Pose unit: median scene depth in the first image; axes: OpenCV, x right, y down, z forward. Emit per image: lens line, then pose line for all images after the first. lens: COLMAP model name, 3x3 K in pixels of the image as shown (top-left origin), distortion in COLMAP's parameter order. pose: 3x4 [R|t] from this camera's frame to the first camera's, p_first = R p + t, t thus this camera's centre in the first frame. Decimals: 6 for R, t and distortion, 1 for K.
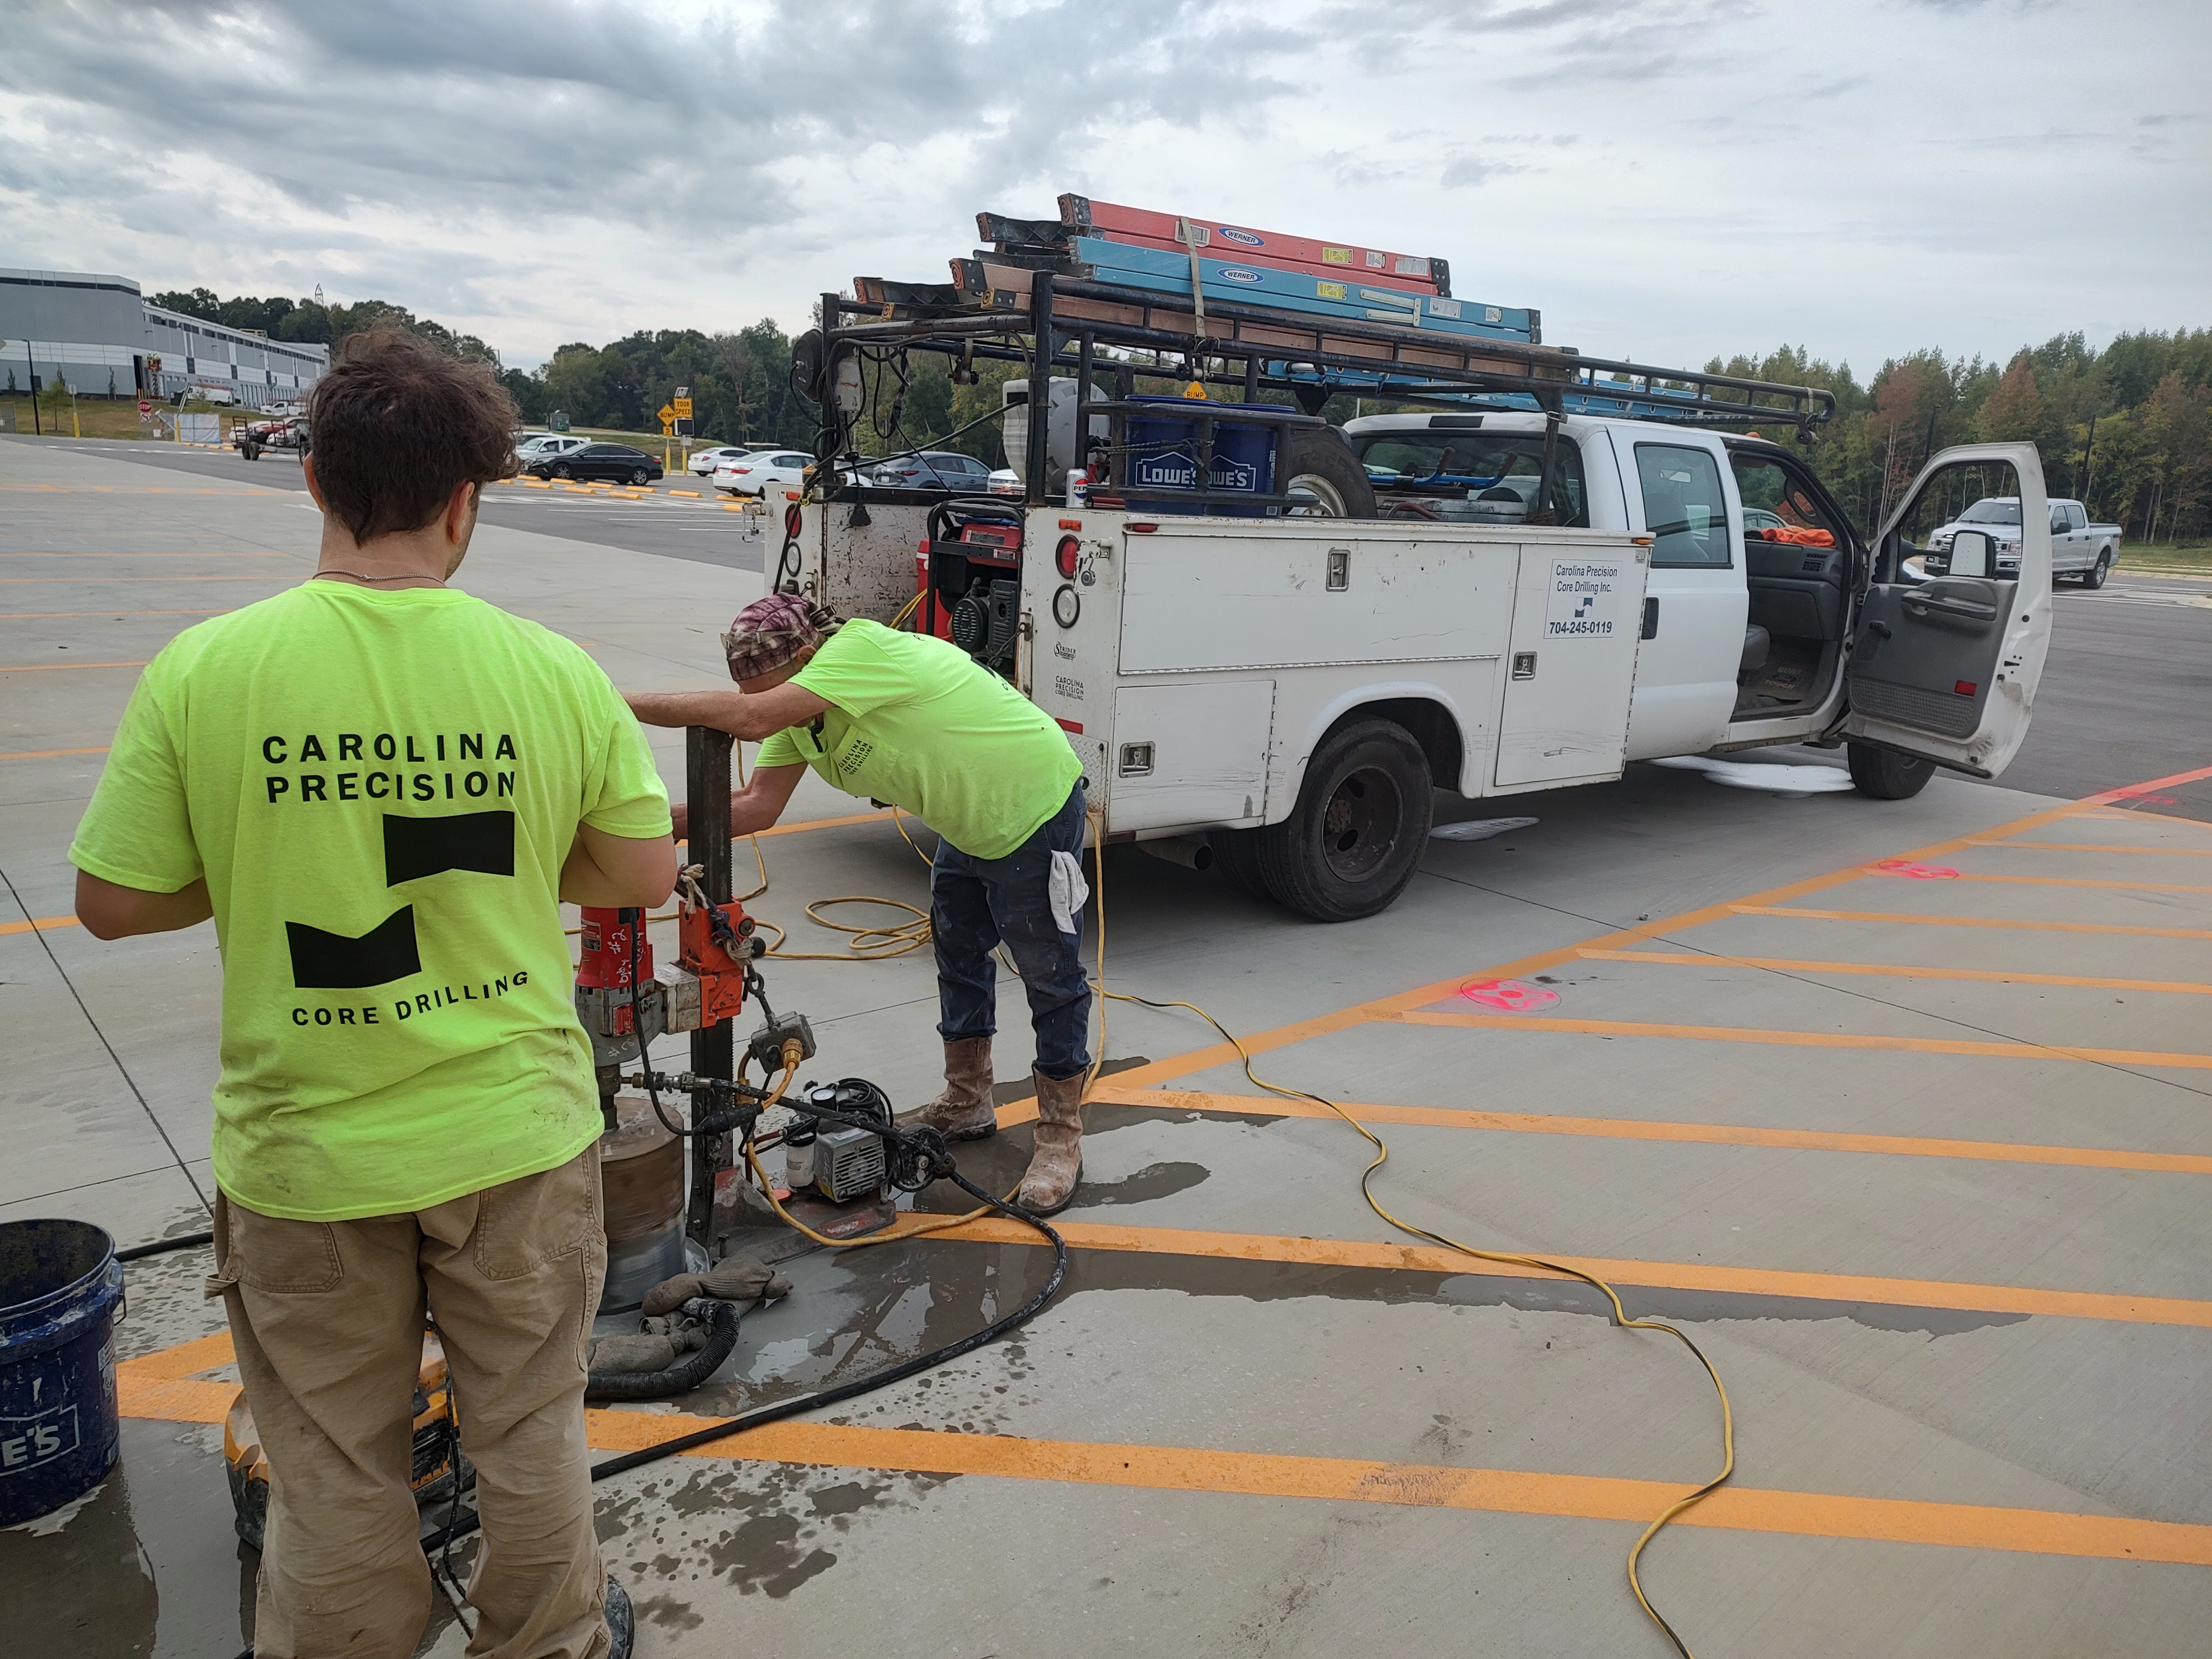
lens RADIAL K [[1605.8, 0, 1106.0], [0, 1605.8, 829.5], [0, 0, 1]] dist [0.027685, -0.024740]
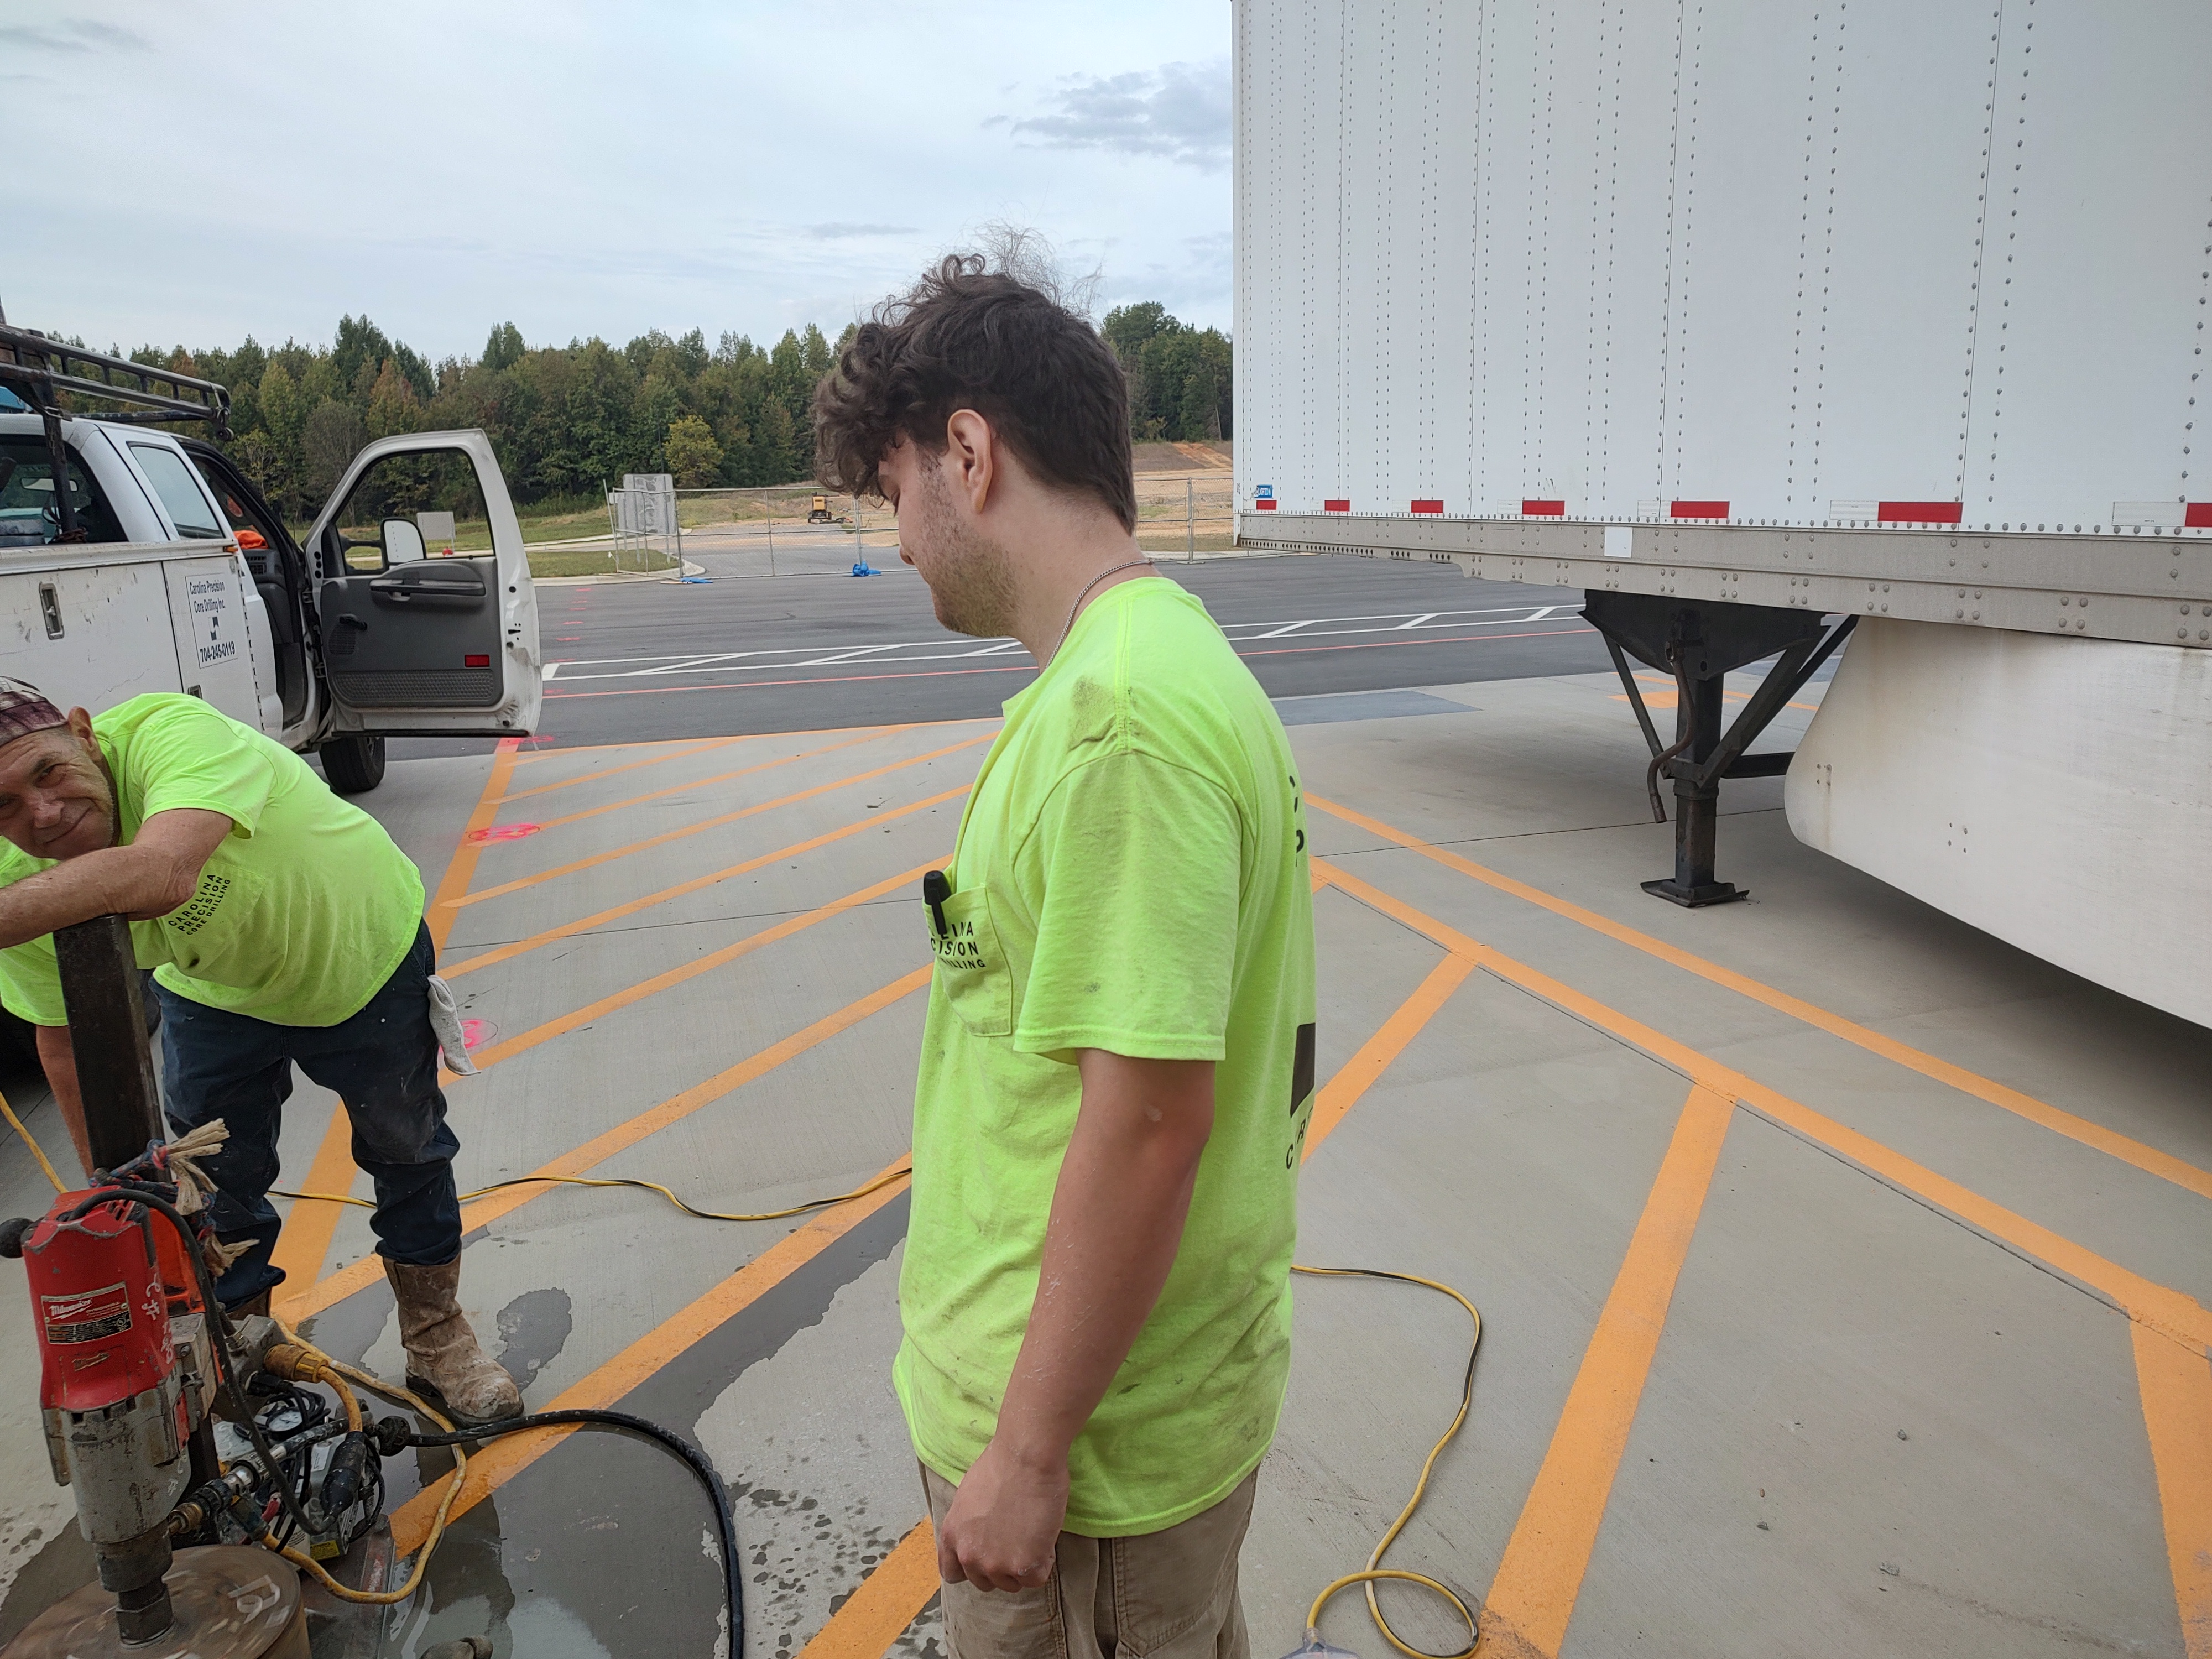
lens RADIAL K [[1605.8, 0, 1106.0], [0, 1605.8, 829.5], [0, 0, 1]] dist [0.027685, -0.024740]
pose [[0.392176, -0.251516, 0.884838, -0.297358], [0.257367, 0.953481, 0.156959, -0.043774], [-0.883154, 0.166172, 0.438664, 0.191201]]
